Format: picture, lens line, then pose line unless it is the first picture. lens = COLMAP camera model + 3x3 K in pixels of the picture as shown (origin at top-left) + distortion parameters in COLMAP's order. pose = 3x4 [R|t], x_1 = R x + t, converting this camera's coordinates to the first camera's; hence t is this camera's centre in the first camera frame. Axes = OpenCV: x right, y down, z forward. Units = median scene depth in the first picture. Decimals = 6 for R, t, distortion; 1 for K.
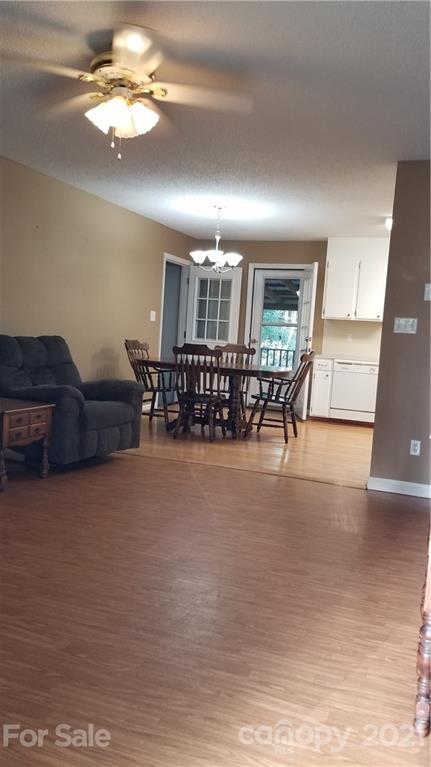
lens RADIAL K [[605.9, 0, 235.0], [0, 605.9, 378.6], [0, 0, 1]] dist [0.084824, -0.172670]
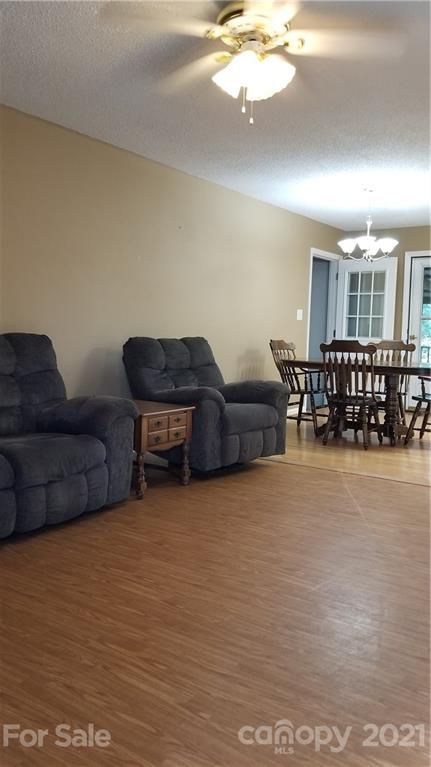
lens RADIAL K [[609.8, 0, 222.6], [0, 609.8, 372.9], [0, 0, 1]] dist [0.086573, -0.192450]
pose [[0.964338, -0.021243, -0.263820, -0.001924], [0.016597, 0.999666, -0.019827, 0.006311], [0.264153, 0.014742, 0.964368, 0.069506]]
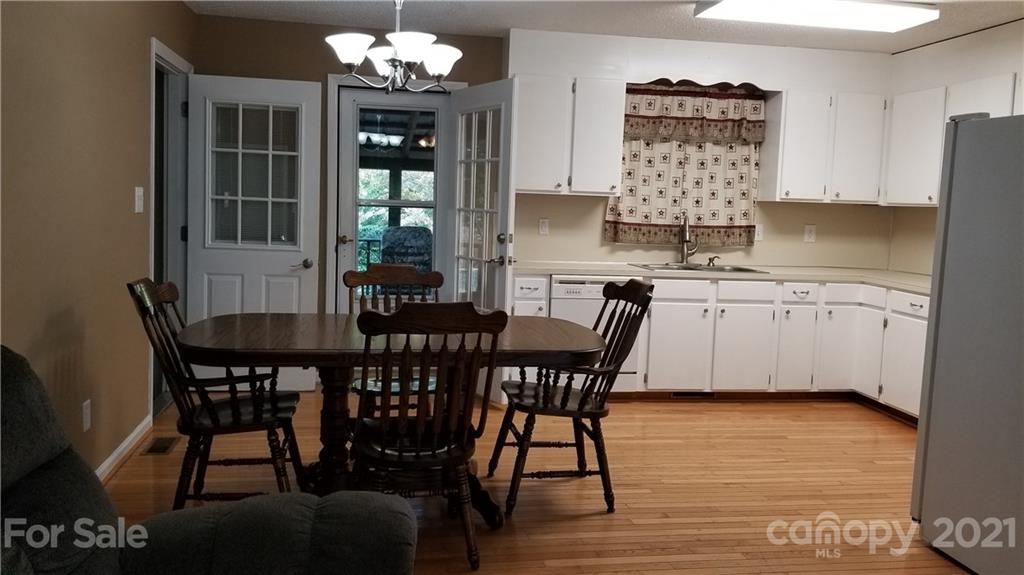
lens RADIAL K [[808.9, 0, 512.0], [0, 808.9, 287.5], [0, 0, 1]] dist [0.084824, -0.172670]
pose [[0.879202, -0.083059, 0.469154, -0.235504], [0.057939, 0.996018, 0.067757, -0.091267], [-0.472914, -0.032390, 0.880513, 0.565955]]
